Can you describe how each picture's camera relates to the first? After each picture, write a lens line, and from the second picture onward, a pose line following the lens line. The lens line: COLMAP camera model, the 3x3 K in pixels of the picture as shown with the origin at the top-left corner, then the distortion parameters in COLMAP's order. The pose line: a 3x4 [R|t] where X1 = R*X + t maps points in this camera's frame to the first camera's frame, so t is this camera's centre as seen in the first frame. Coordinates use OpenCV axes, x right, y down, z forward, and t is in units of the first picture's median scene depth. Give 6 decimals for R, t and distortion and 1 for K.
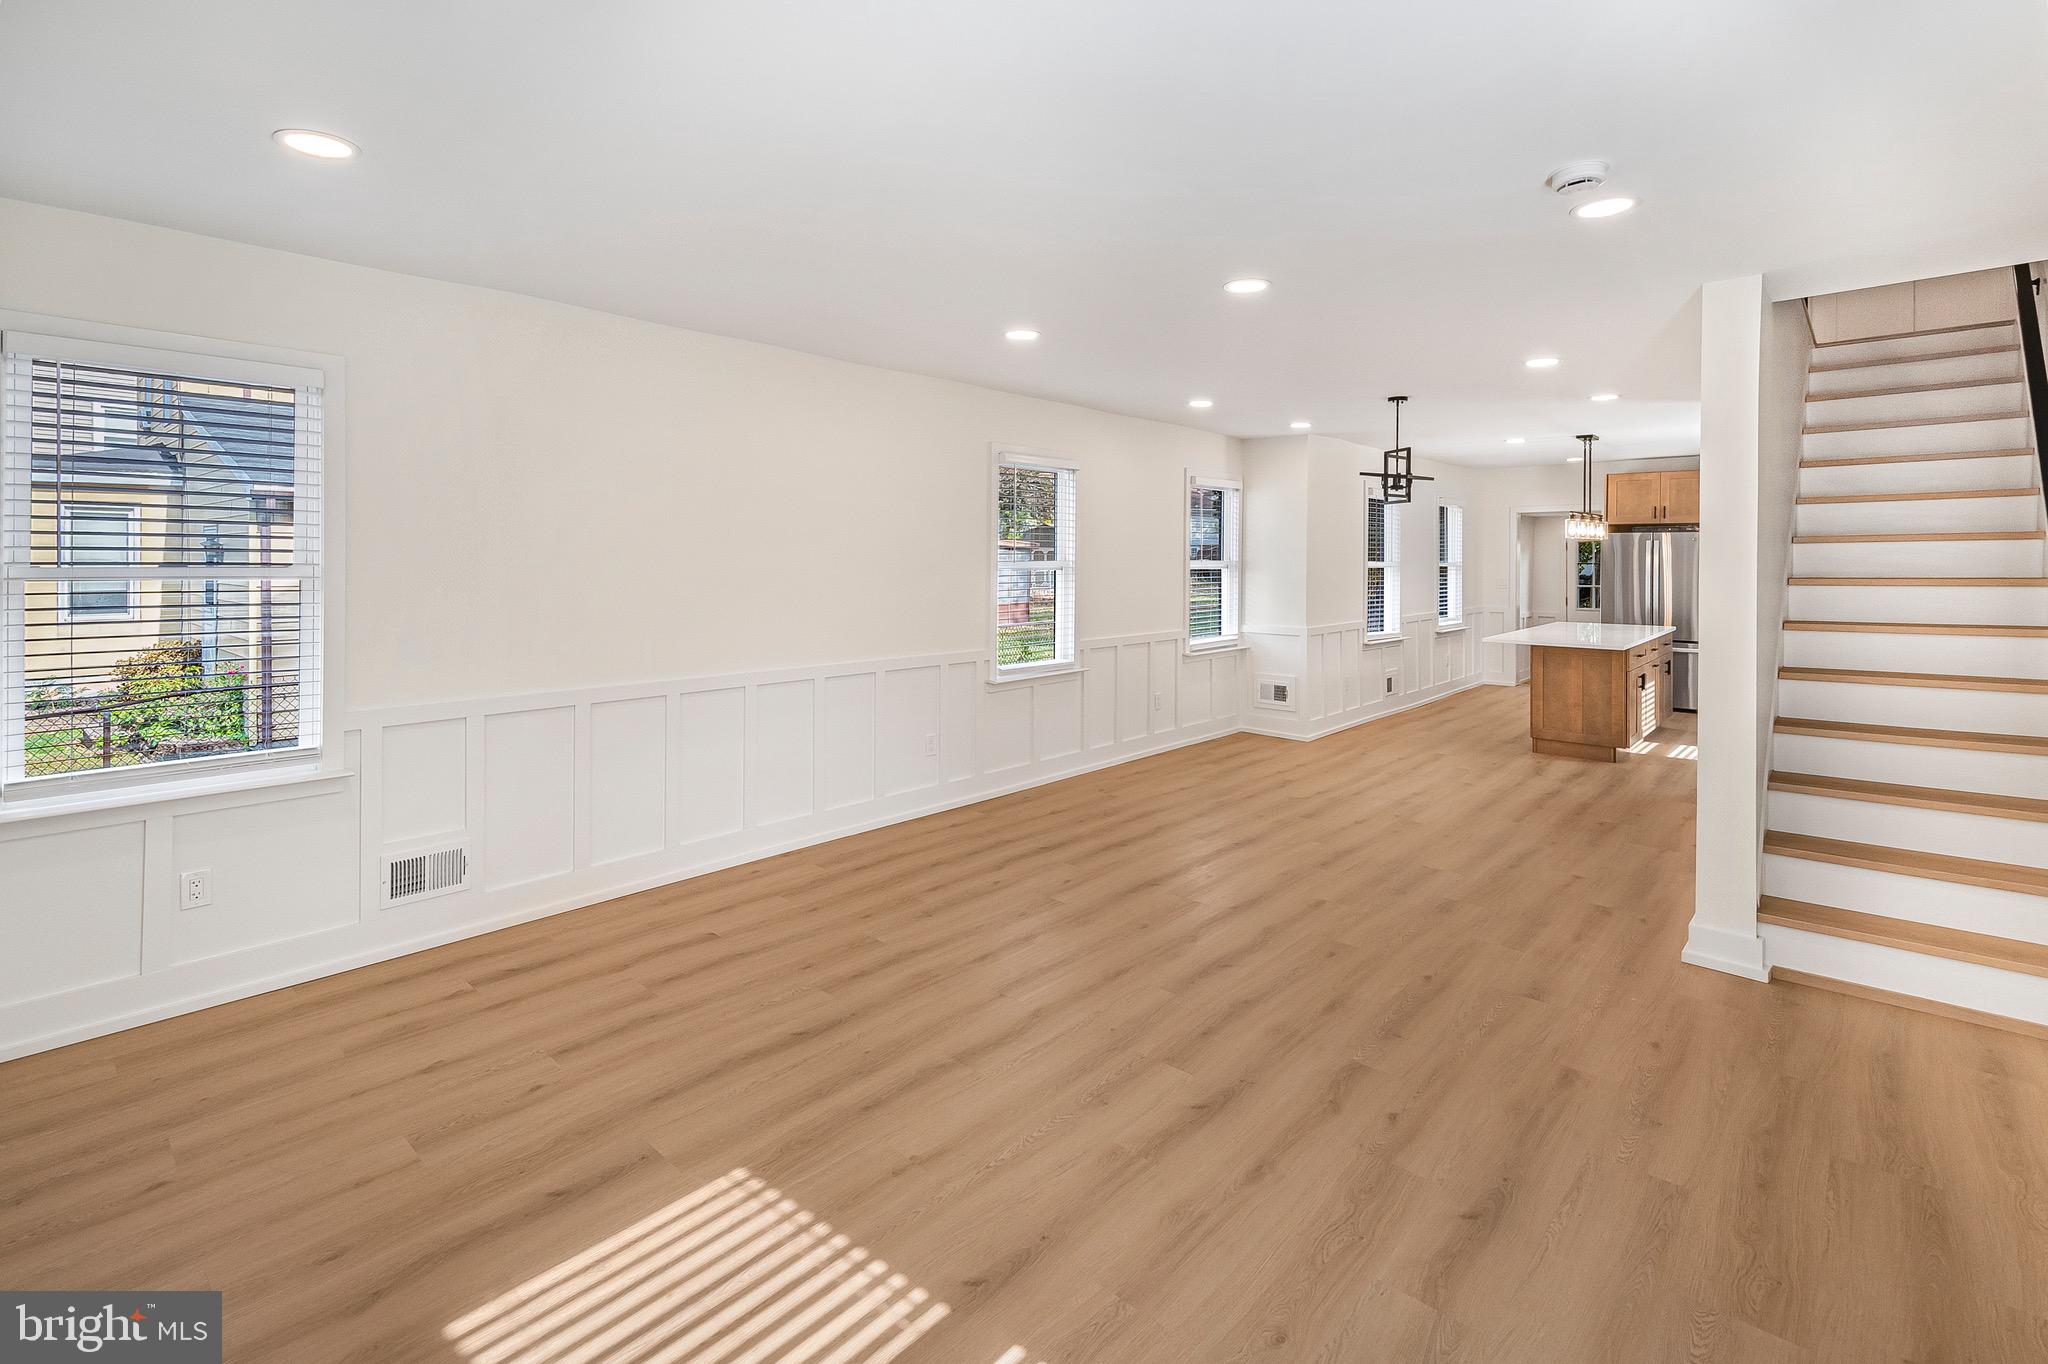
lens RADIAL K [[933.3, 0, 1028.4], [0, 933.3, 551.3], [0, 0, 1]] dist [0.003528, 0.000061]
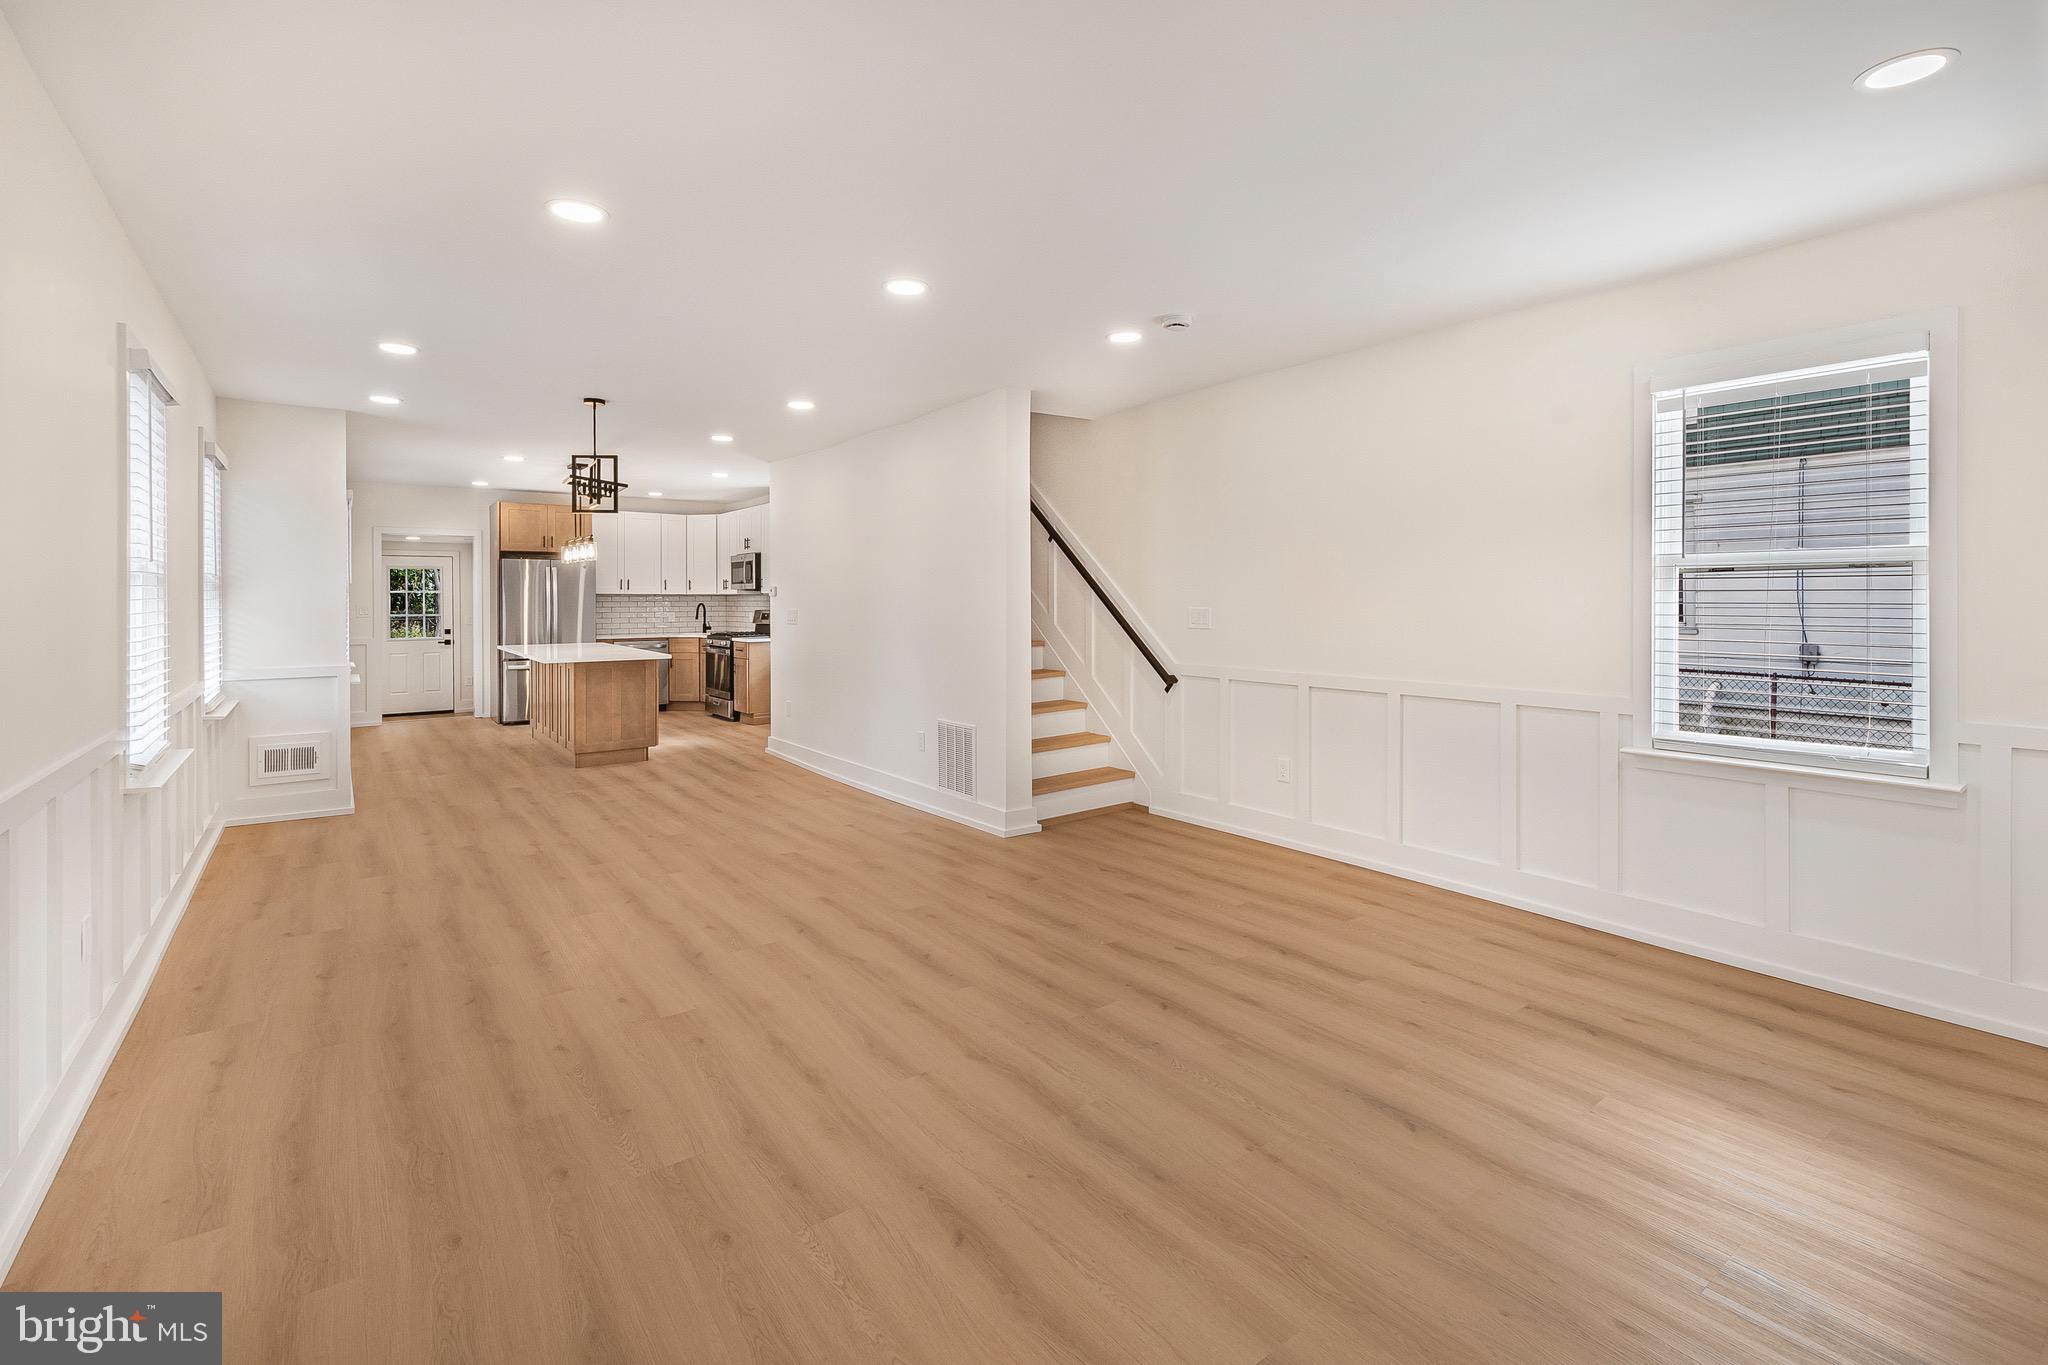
lens RADIAL K [[916.8, 0, 1024.1], [0, 916.8, 589.8], [0, 0, 1]] dist [0.013821, -0.000161]
pose [[0.195737, 0.003417, 0.980650, -0.760613], [-0.001591, 0.999994, -0.003167, 0.051537], [-0.980655, -0.000940, 0.195742, 0.717519]]
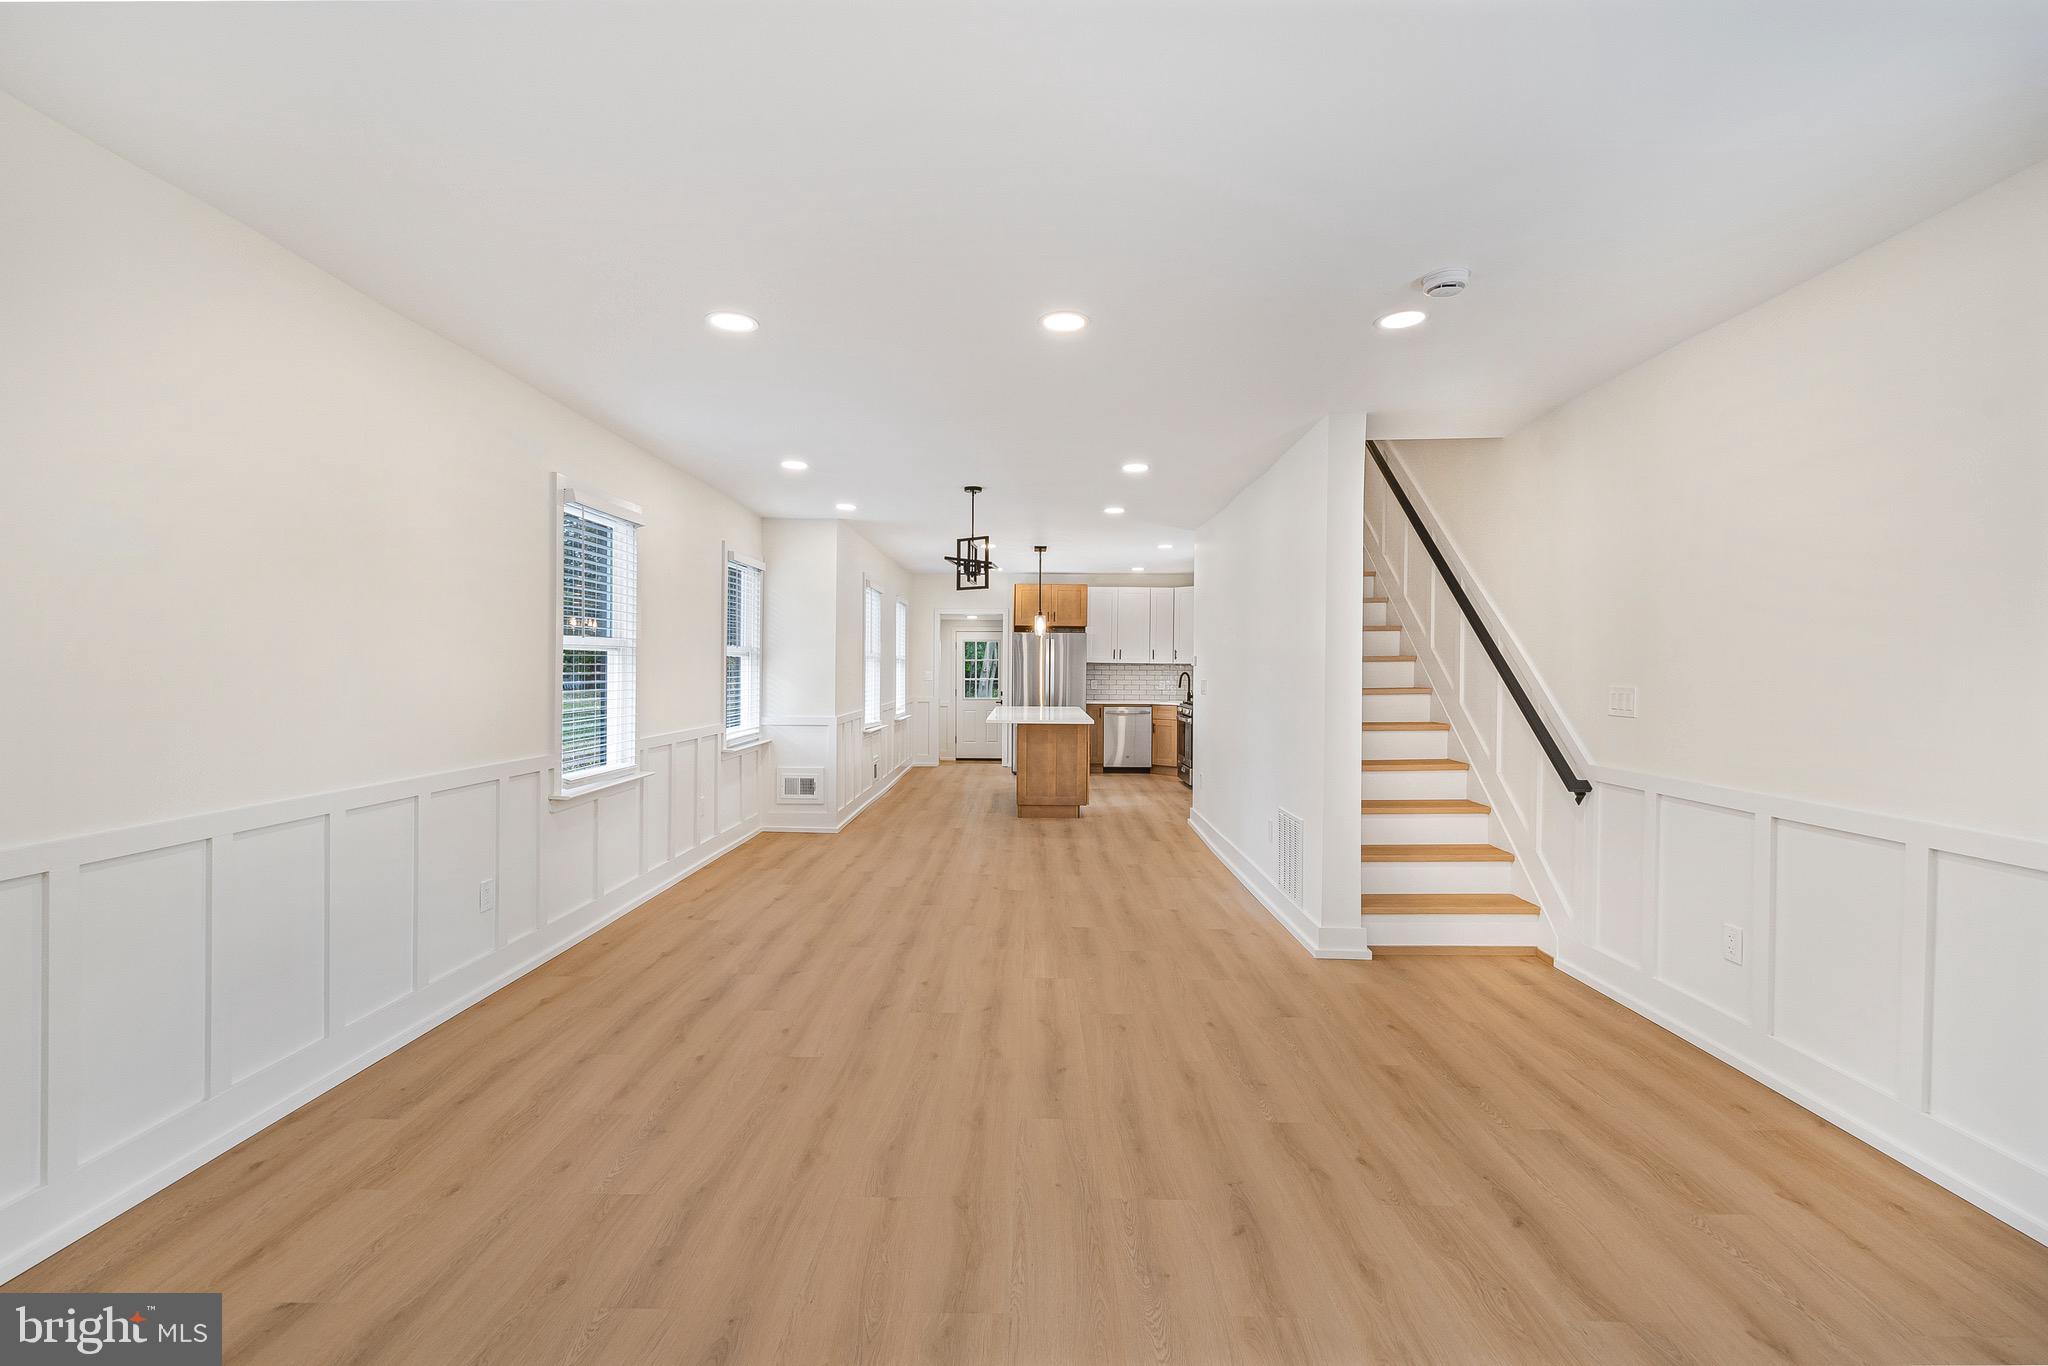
lens RADIAL K [[896.1, 0, 1018.5], [0, 896.1, 669.3], [0, 0, 1]] dist [0.008395, -0.000346]
pose [[0.754221, -0.001970, 0.656617, -0.394939], [-0.006458, 0.999925, 0.010418, 0.049119], [-0.656589, -0.012098, 0.754152, 0.387107]]
